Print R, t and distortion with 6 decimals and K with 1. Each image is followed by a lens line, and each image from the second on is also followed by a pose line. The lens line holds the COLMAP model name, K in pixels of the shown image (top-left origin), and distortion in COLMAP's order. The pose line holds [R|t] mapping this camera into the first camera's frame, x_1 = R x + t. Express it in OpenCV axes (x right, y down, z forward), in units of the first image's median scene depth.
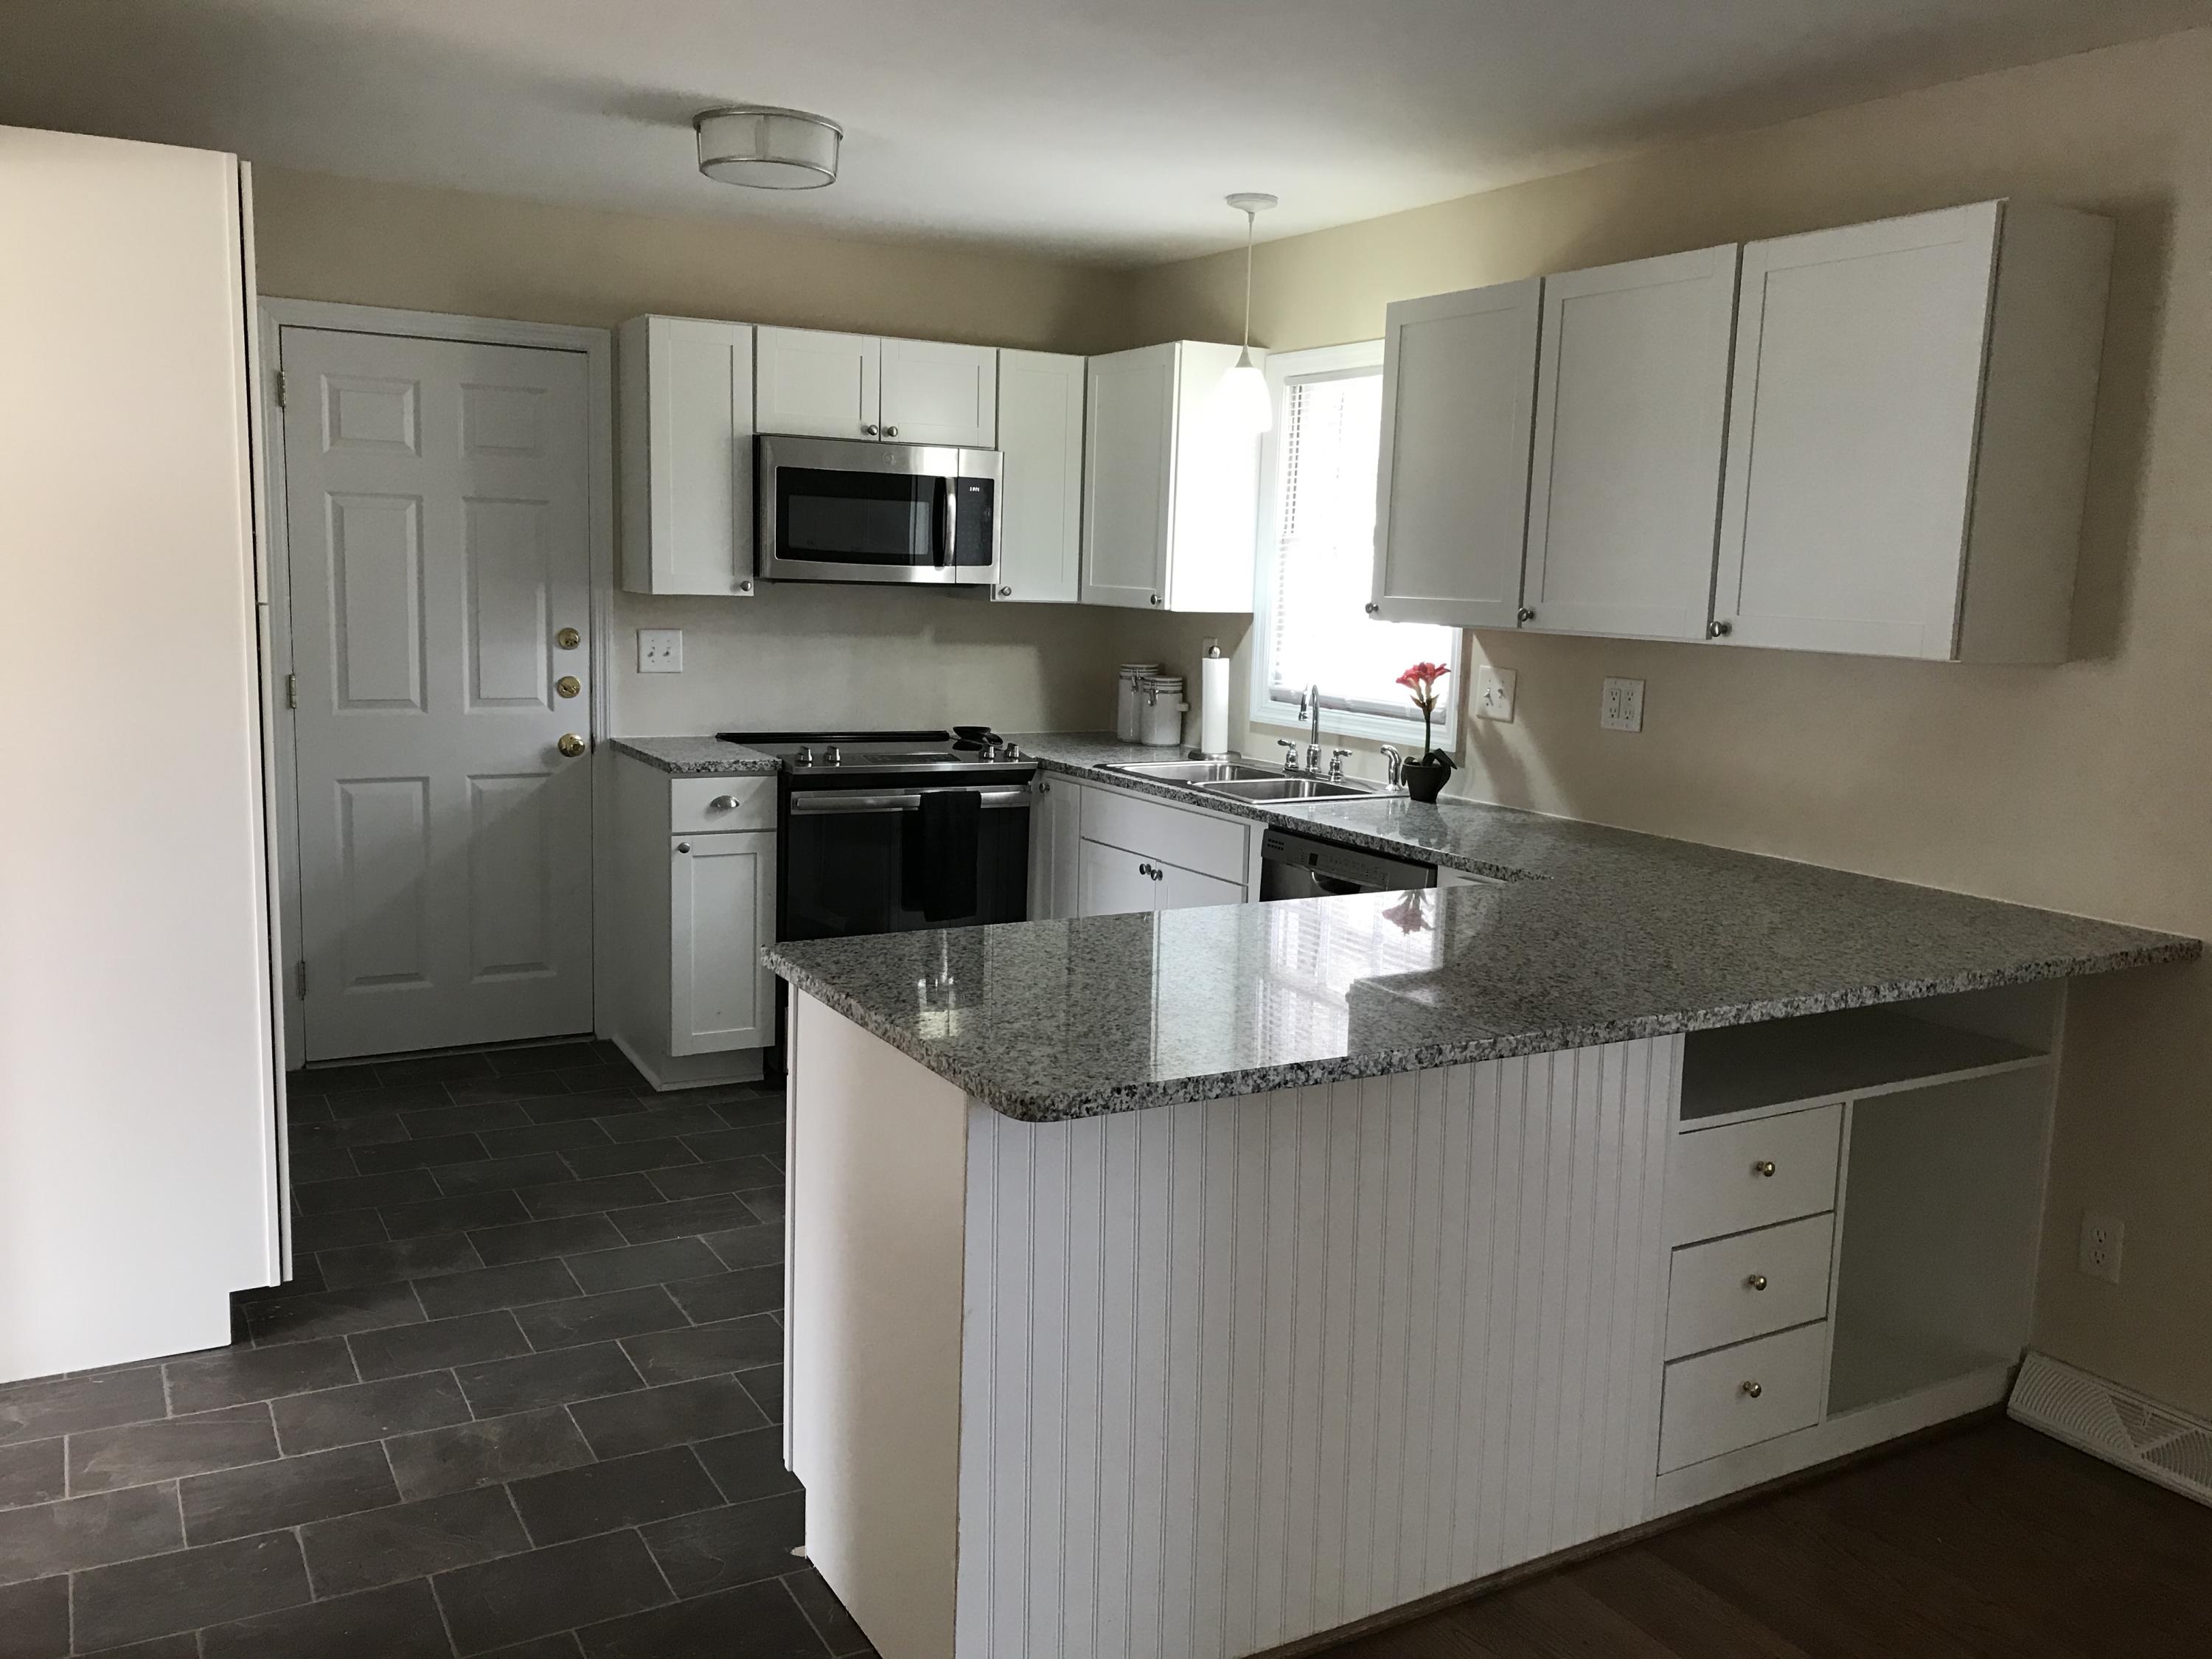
lens RADIAL K [[1821.3, 0, 1116.7], [0, 1821.3, 836.8], [0, 0, 1]] dist [0.048195, -0.057448]
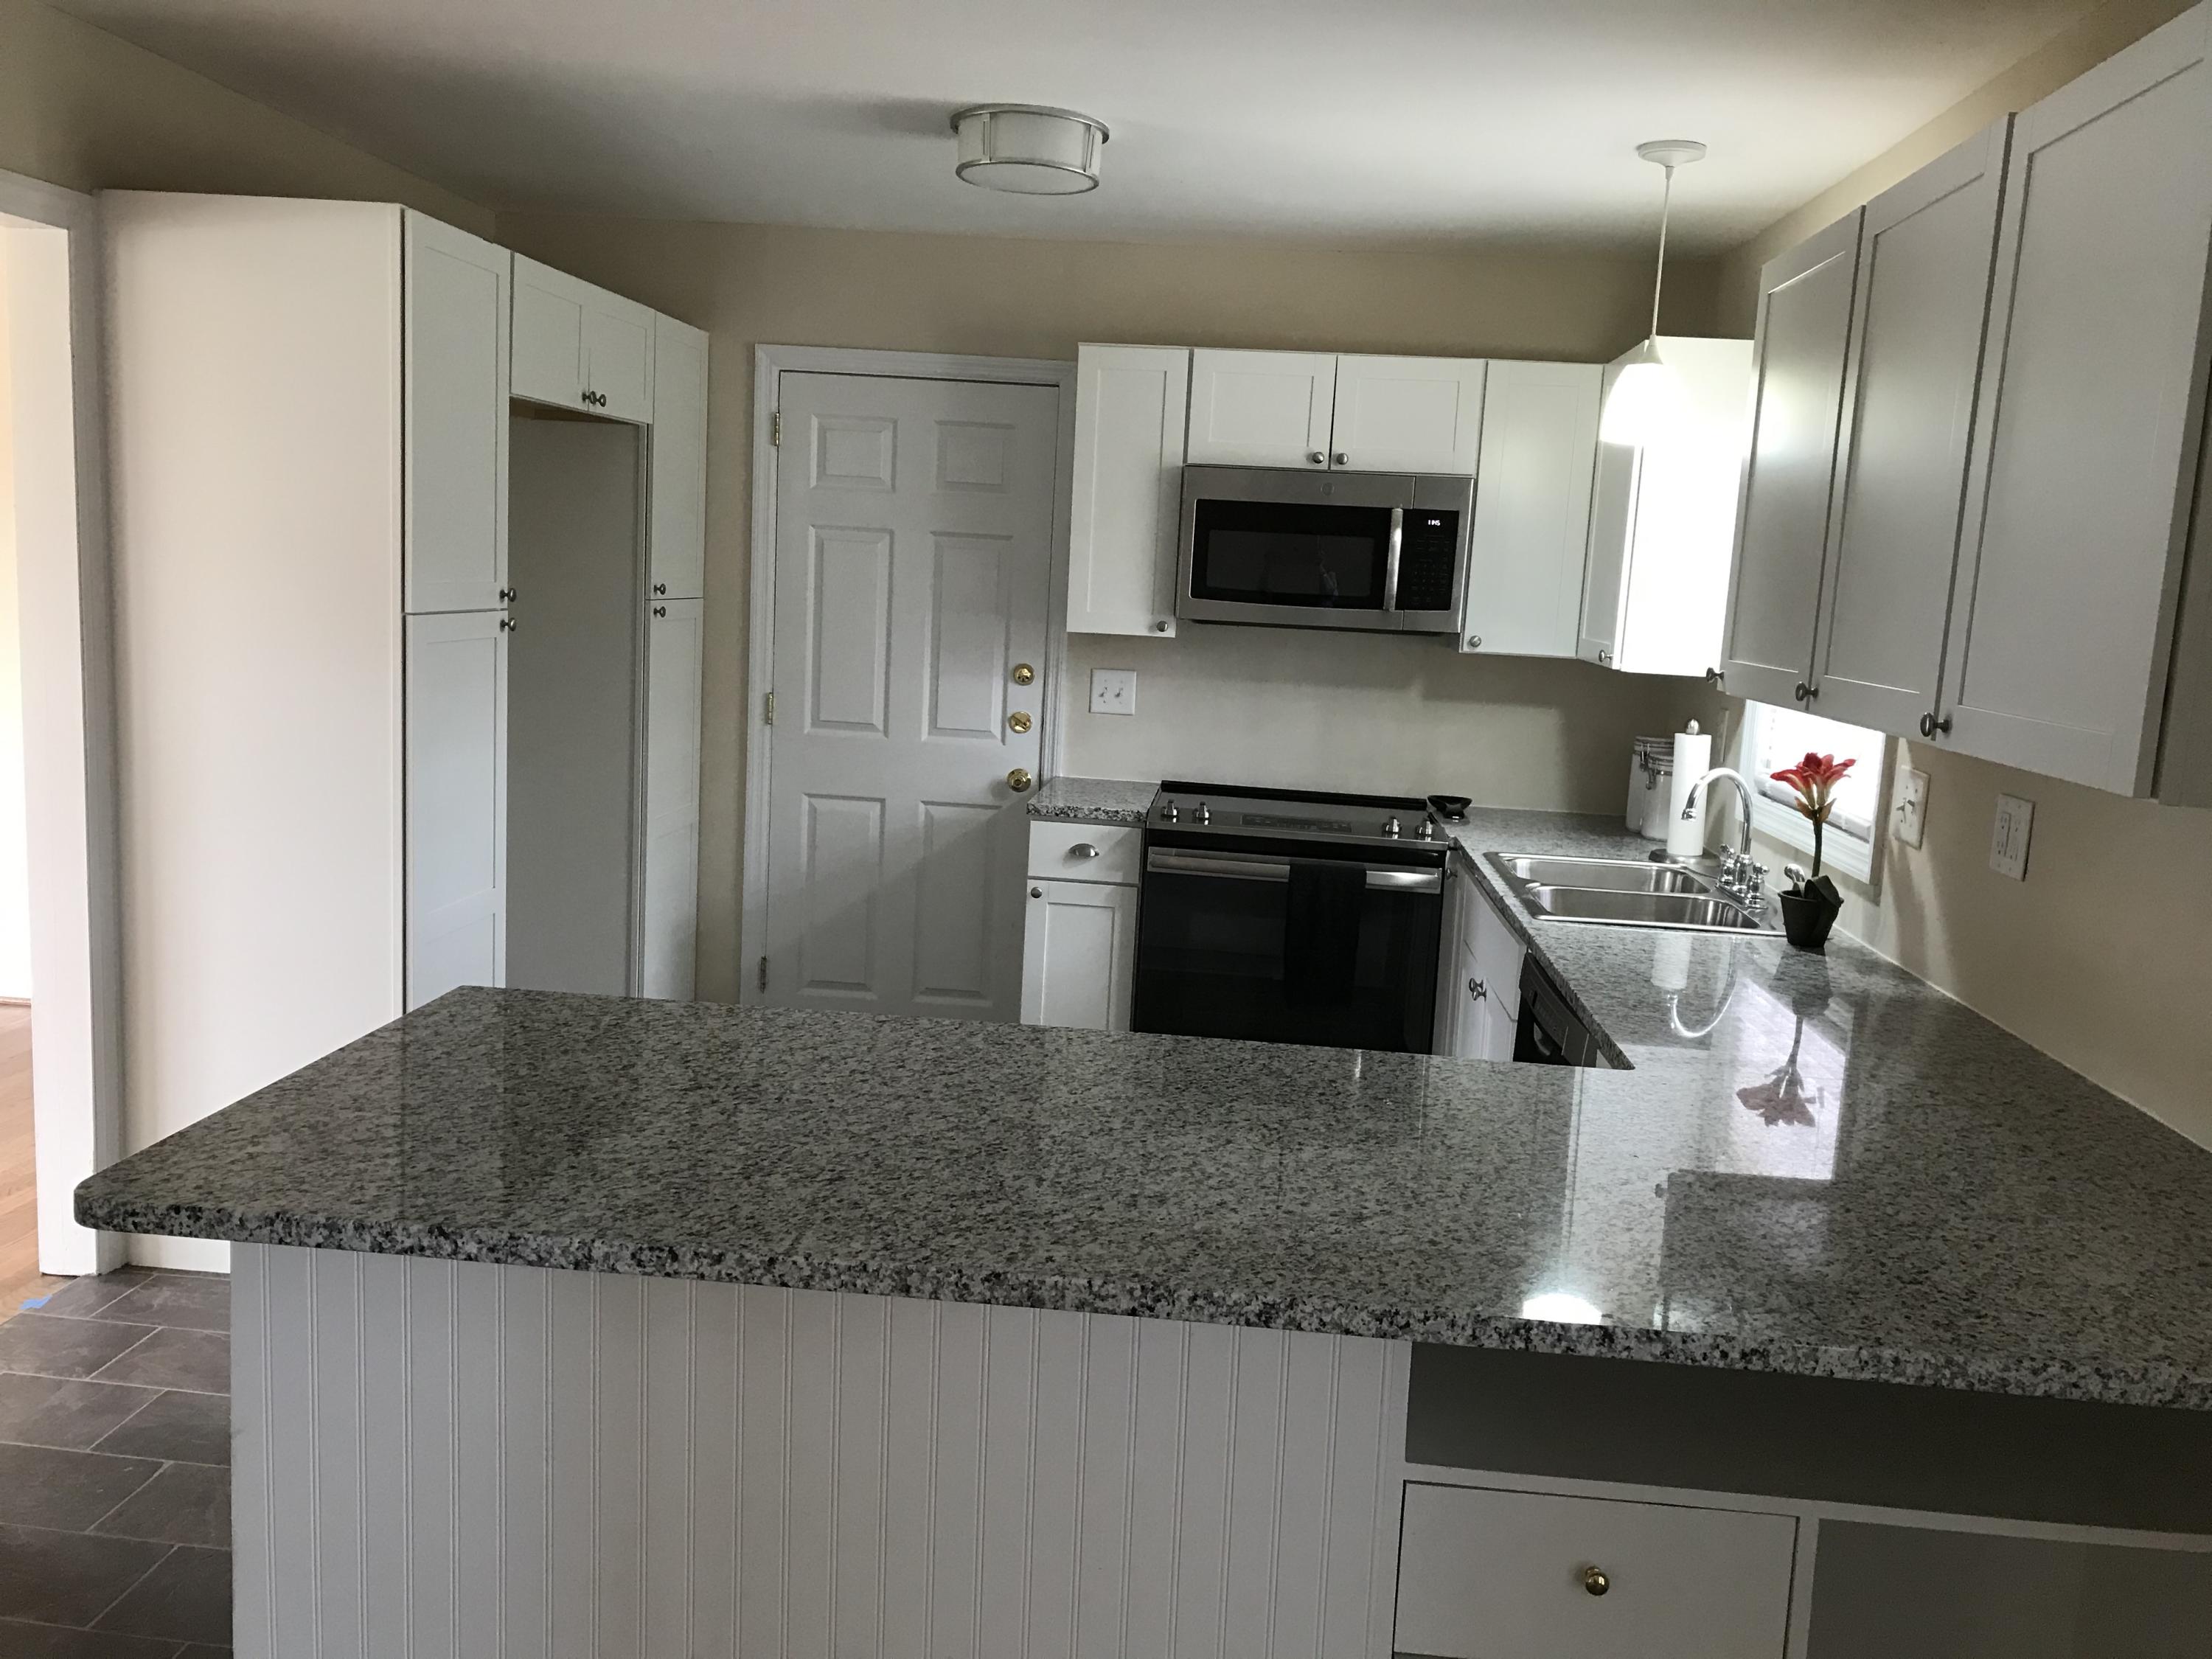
lens RADIAL K [[1821.3, 0, 1099.8], [0, 1821.3, 835.4], [0, 0, 1]] dist [0.048195, -0.057448]
pose [[0.819145, 0.096787, -0.565362, 0.318188], [-0.114237, 0.993443, 0.004556, -0.031329], [0.562096, 0.060853, 0.824830, 0.220609]]
